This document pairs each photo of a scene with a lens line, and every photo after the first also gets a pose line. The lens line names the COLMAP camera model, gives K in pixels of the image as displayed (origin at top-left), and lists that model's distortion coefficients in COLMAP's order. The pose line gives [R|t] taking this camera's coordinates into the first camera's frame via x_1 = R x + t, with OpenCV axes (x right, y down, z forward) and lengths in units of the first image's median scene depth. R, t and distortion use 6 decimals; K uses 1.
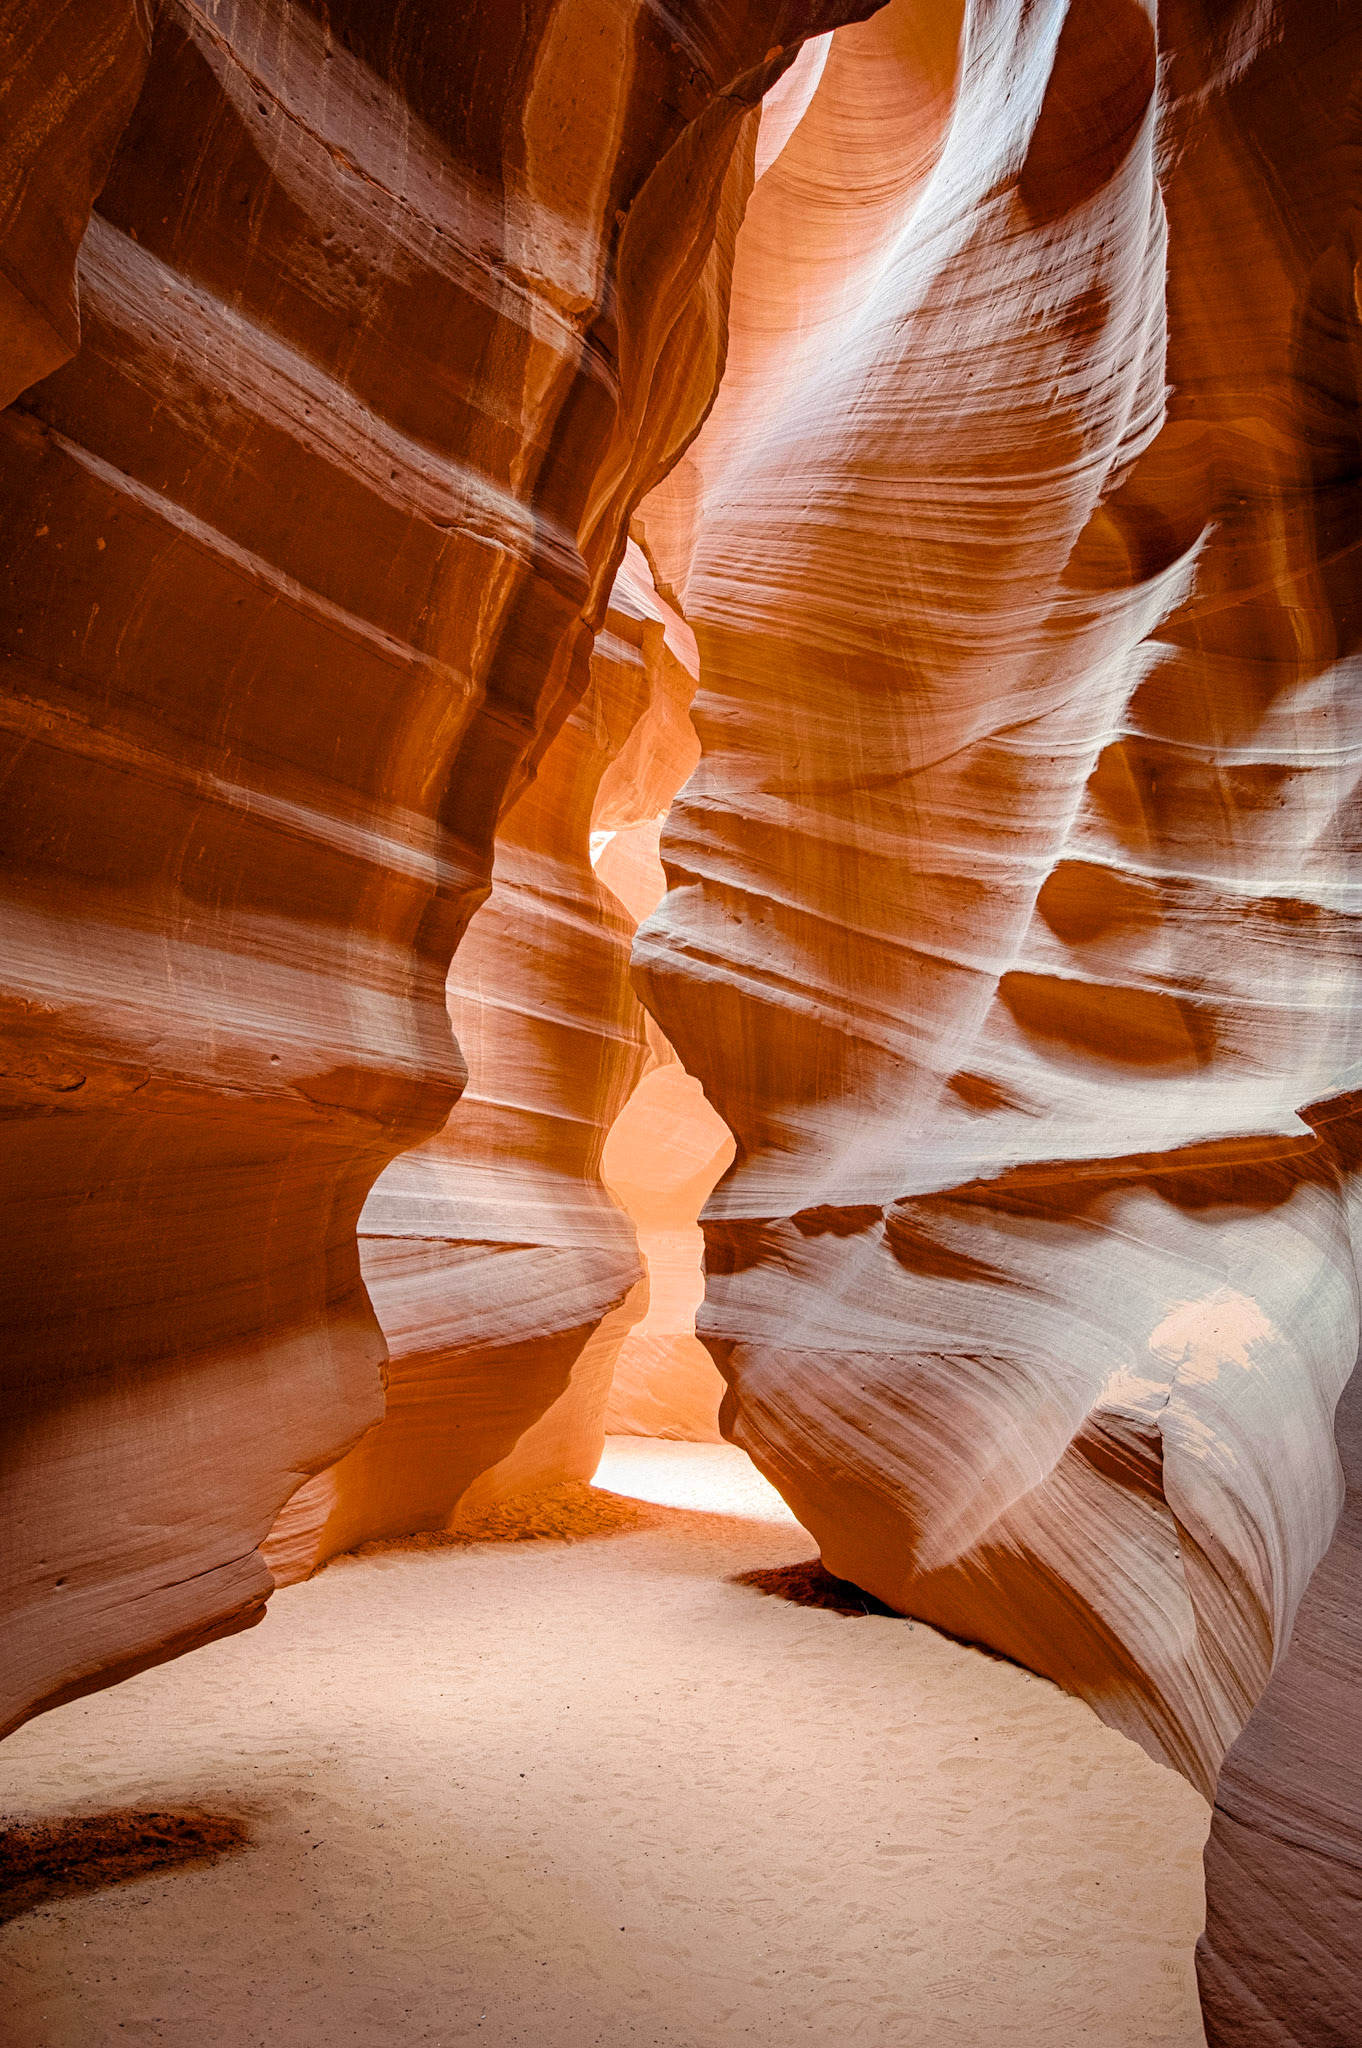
lens RADIAL K [[1272.8, 0, 681.0], [0, 1272.8, 1024.0], [0, 0, 1]] dist [0.014883, -0.000206]
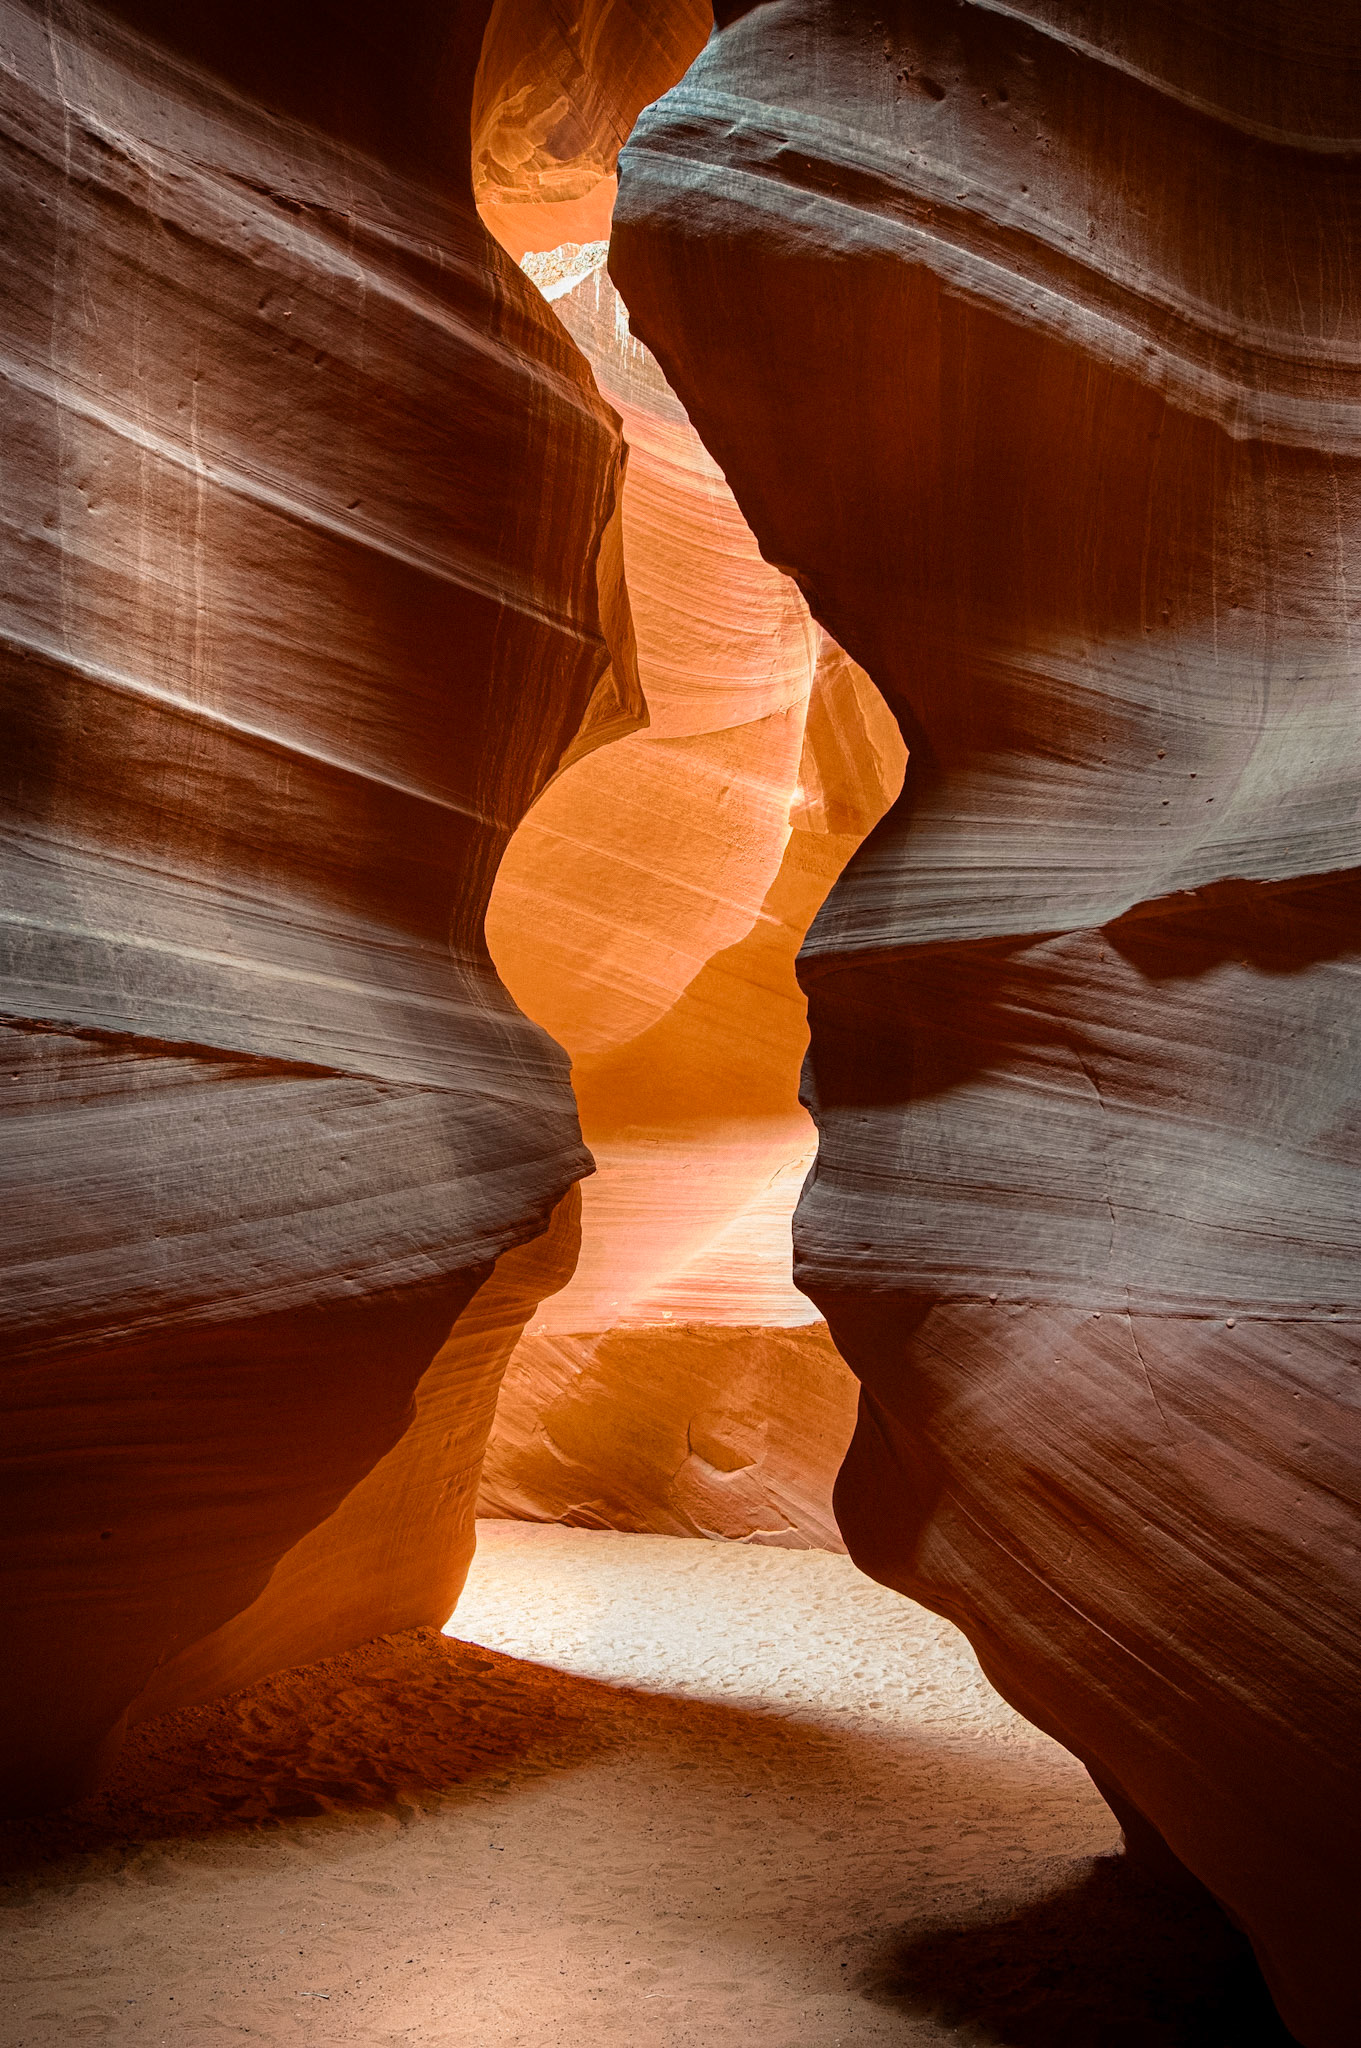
lens RADIAL K [[1820.7, 0, 680.5], [0, 1820.7, 1024.0], [0, 0, 1]] dist [0.049716, -0.003297]
pose [[0.997311, 0.018568, 0.070898, -0.053255], [-0.022657, 0.998099, 0.057321, 0.141795], [-0.069699, -0.058773, 0.995835, 0.495617]]
